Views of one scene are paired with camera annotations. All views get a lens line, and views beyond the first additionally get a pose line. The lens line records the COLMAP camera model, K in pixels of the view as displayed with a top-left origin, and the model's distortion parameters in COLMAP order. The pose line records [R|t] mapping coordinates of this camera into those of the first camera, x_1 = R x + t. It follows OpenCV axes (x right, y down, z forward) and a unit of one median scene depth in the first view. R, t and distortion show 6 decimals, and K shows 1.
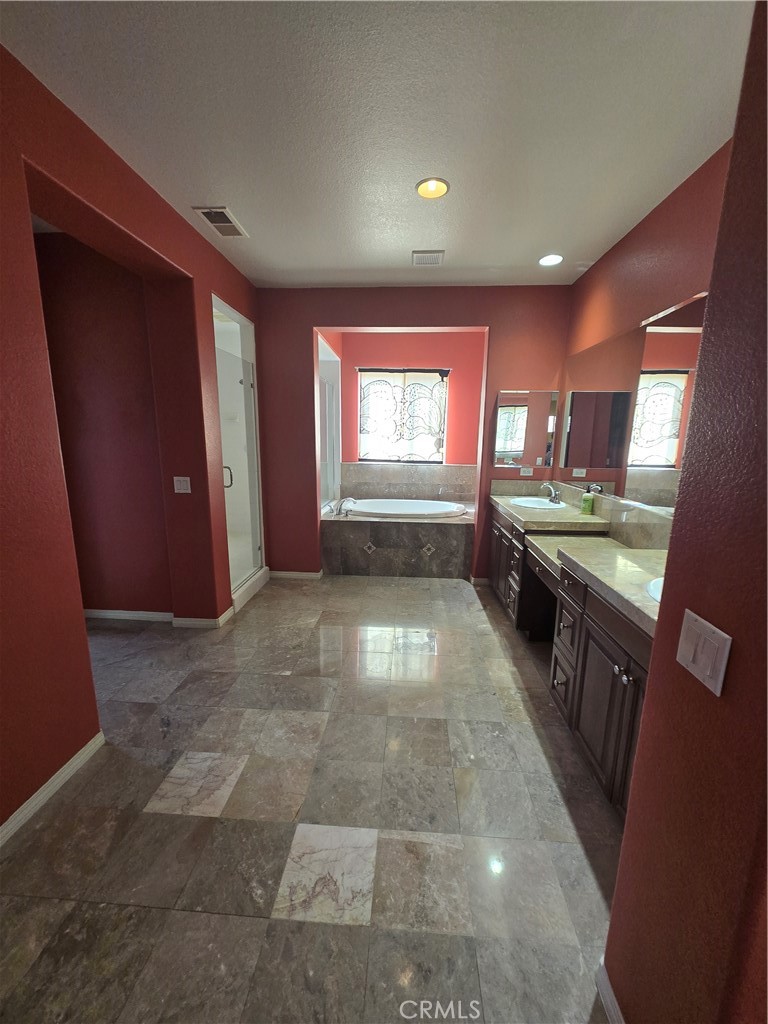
lens RADIAL K [[398.8, 0, 385.8], [0, 398.8, 512.7], [0, 0, 1]] dist [0.000450, -0.001495]
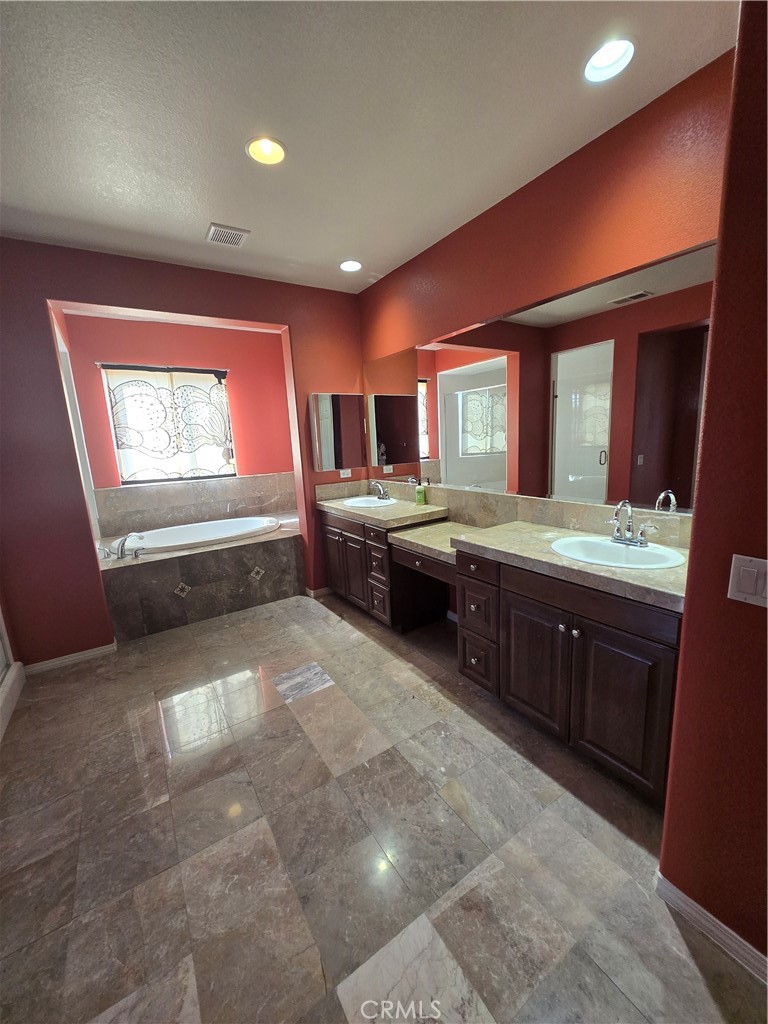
lens RADIAL K [[398.8, 0, 384.4], [0, 398.8, 511.9], [0, 0, 1]] dist [0.000450, -0.001495]
pose [[0.799889, -0.160349, 0.578331, -0.229036], [0.172302, 0.984435, 0.034635, -0.033727], [-0.574883, 0.071944, 0.815067, 0.169949]]
